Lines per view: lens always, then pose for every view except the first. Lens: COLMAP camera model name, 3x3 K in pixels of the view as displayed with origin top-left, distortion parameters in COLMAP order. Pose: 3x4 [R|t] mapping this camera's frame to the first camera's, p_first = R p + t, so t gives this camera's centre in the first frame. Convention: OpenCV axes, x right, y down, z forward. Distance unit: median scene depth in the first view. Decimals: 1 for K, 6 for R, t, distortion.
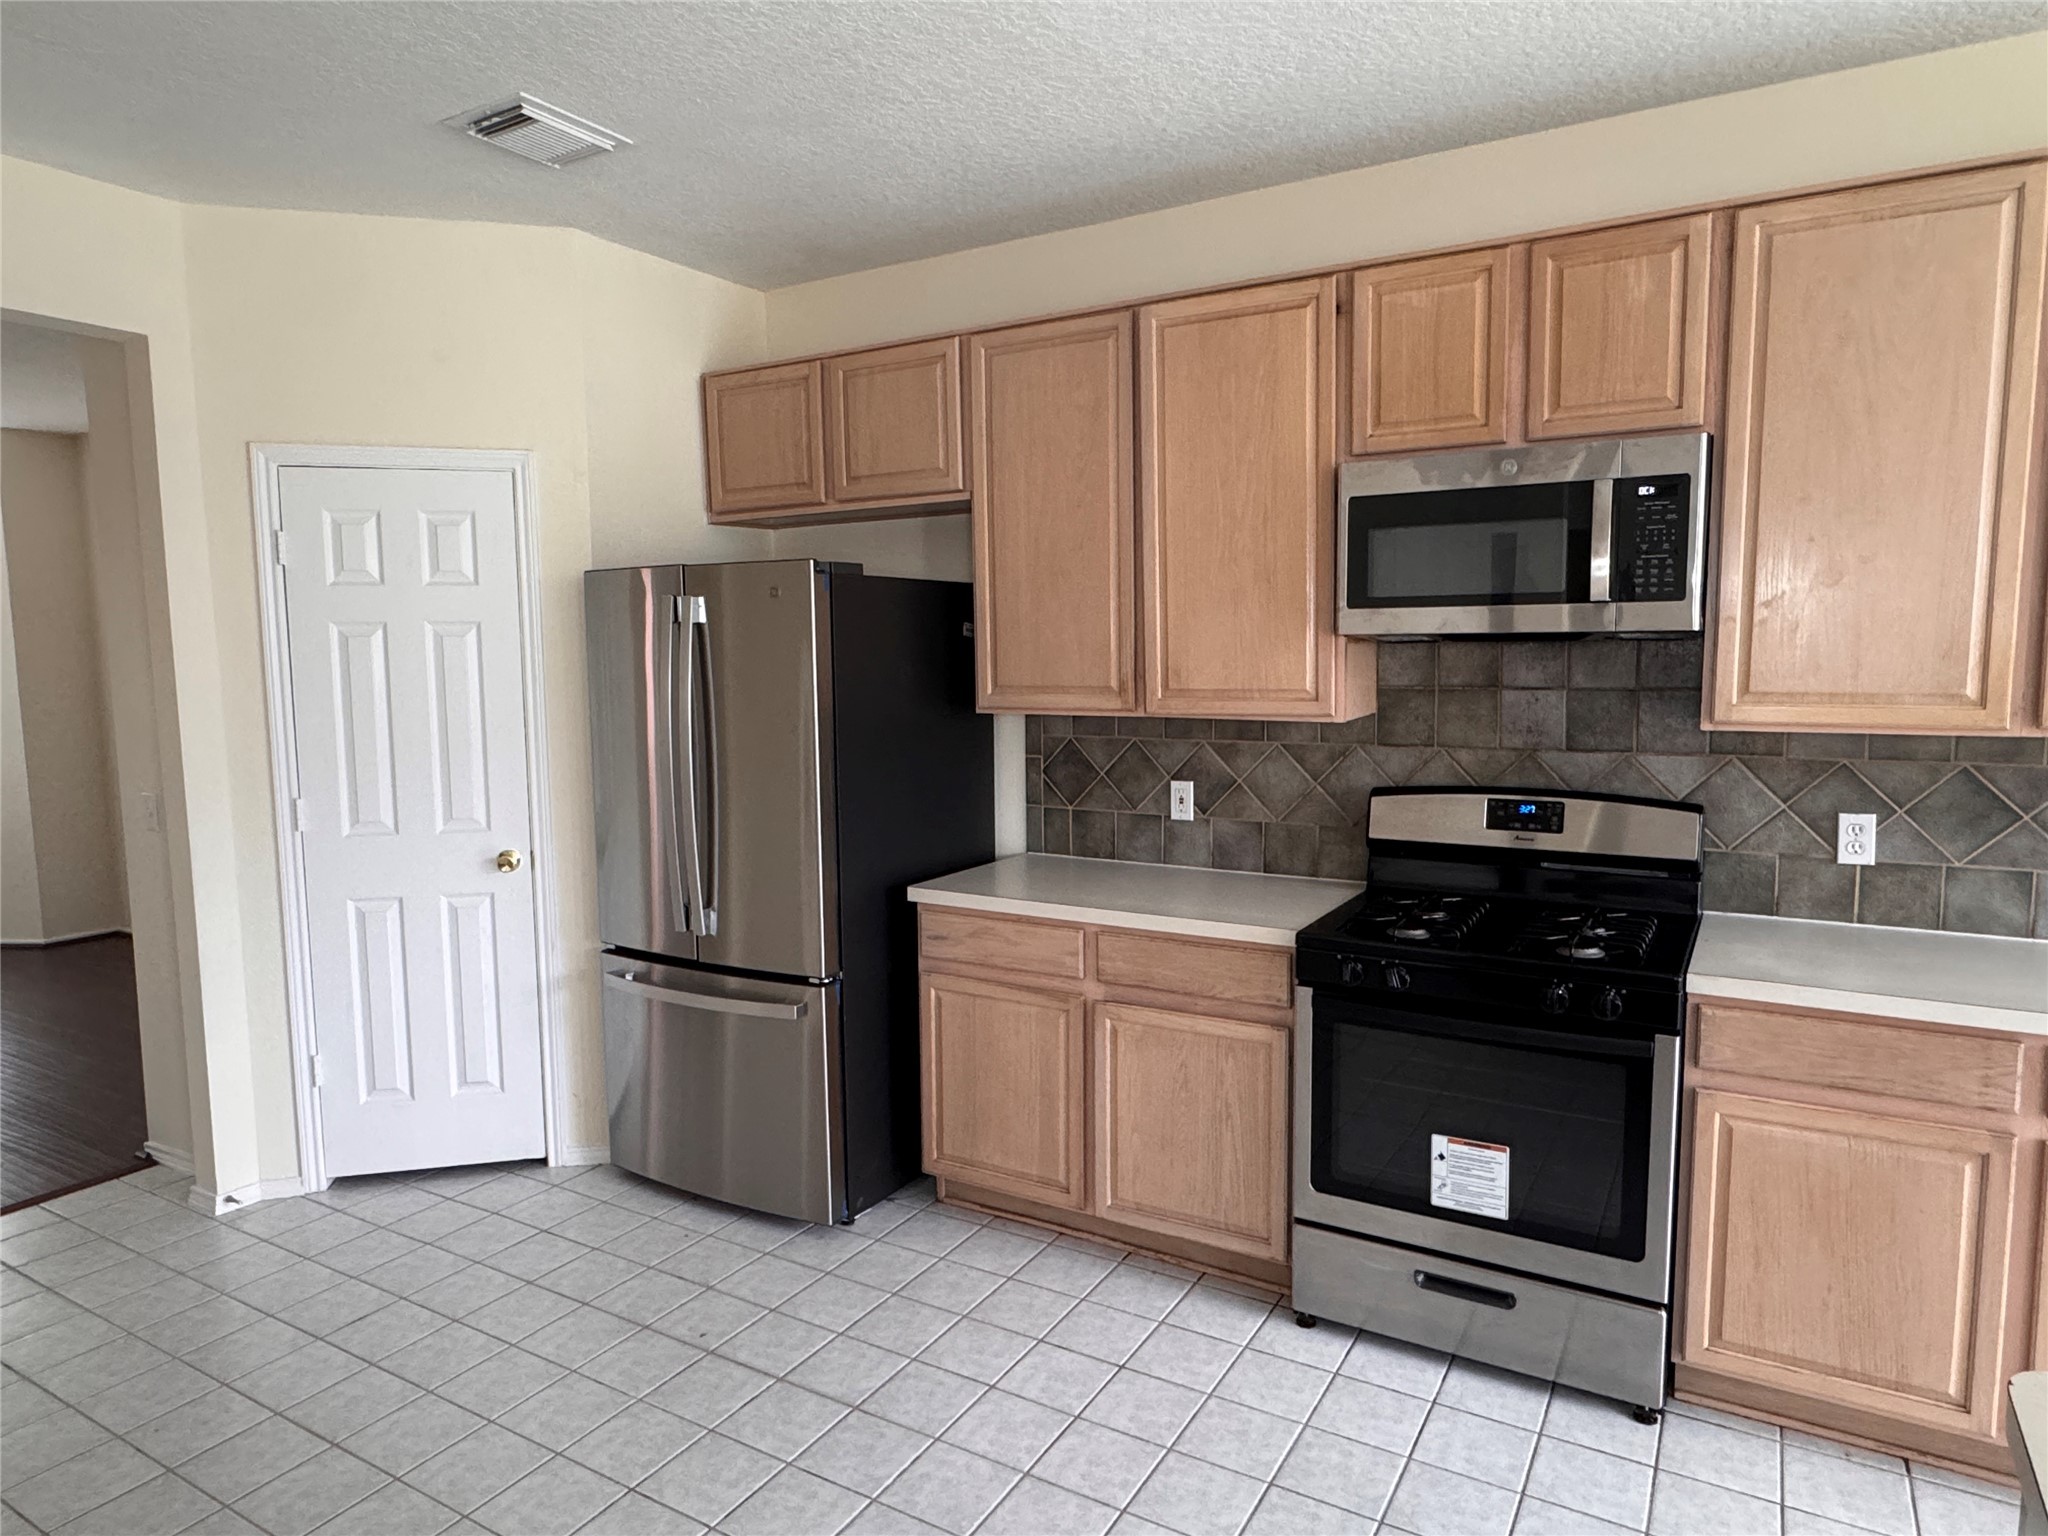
lens RADIAL K [[1255.4, 0, 1024.5], [0, 1255.4, 774.8], [0, 0, 1]] dist [0.006337, -0.005724]
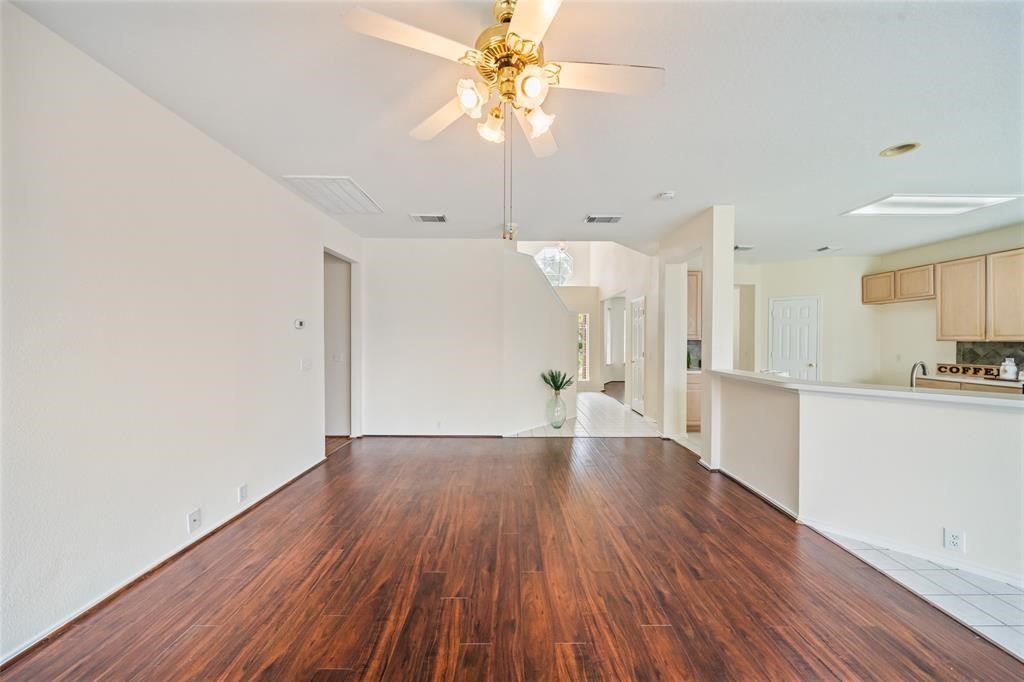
lens RADIAL K [[357.6, 0, 509.7], [0, 357.6, 341.7], [0, 0, 1]] dist [-0.000596, -0.000145]
pose [[0.520805, 0.019218, -0.853459, 0.319173], [-0.098433, 0.994430, -0.037674, 0.189095], [0.847982, 0.103630, 0.519796, -1.241589]]
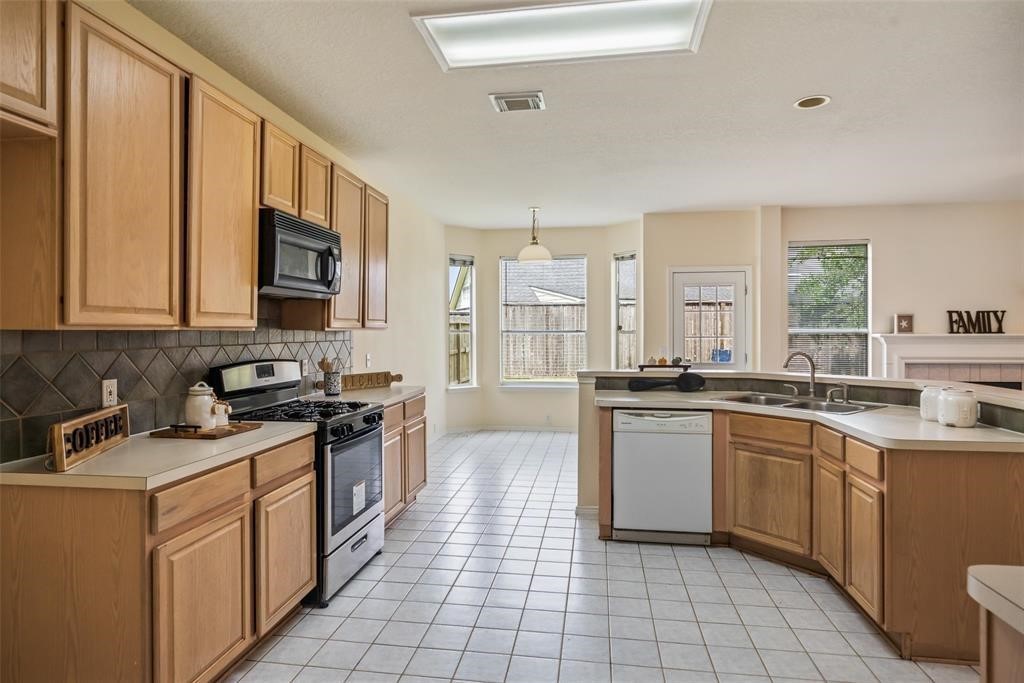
lens RADIAL K [[583.0, 0, 507.3], [0, 583.0, 334.9], [0, 0, 1]] dist [-0.006295, -0.000384]
pose [[-0.376206, 0.006052, 0.926516, -0.762467], [0.103158, 0.994035, 0.035393, -0.025679], [-0.920775, 0.108893, -0.374587, 0.961537]]
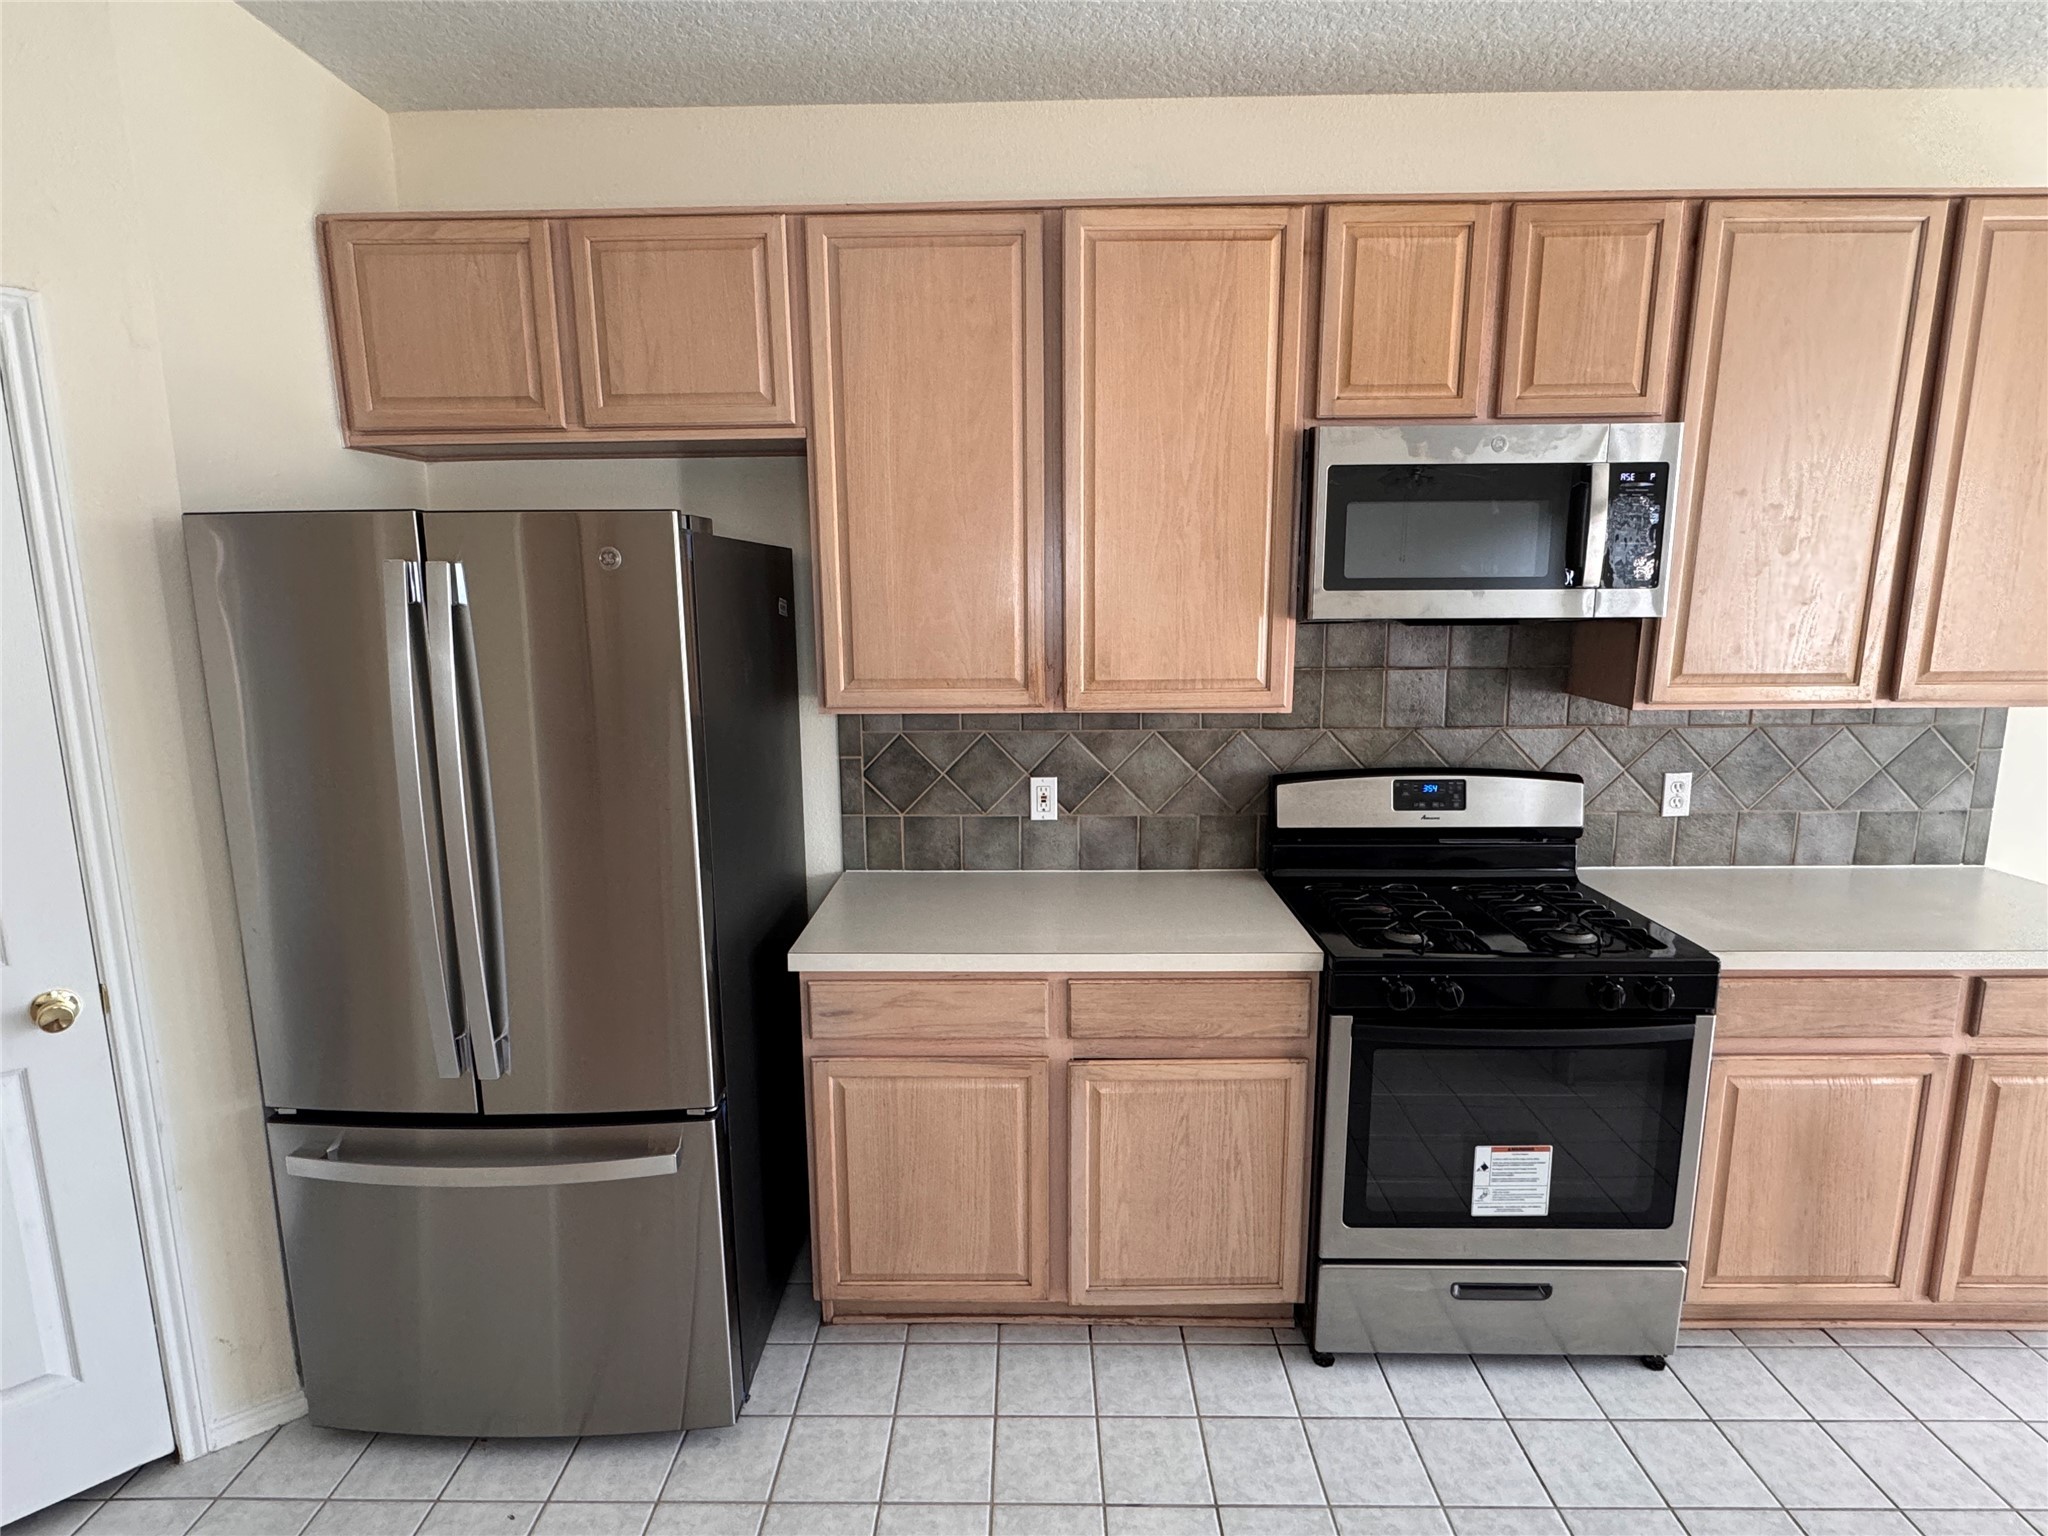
lens RADIAL K [[1038.4, 0, 1020.9], [0, 1038.4, 769.2], [0, 0, 1]] dist [-0.001253, 0.000573]
pose [[0.866064, -0.082249, 0.493121, -0.294837], [0.050267, 0.995702, 0.077792, -0.068712], [-0.497400, -0.042585, 0.866476, 0.426997]]
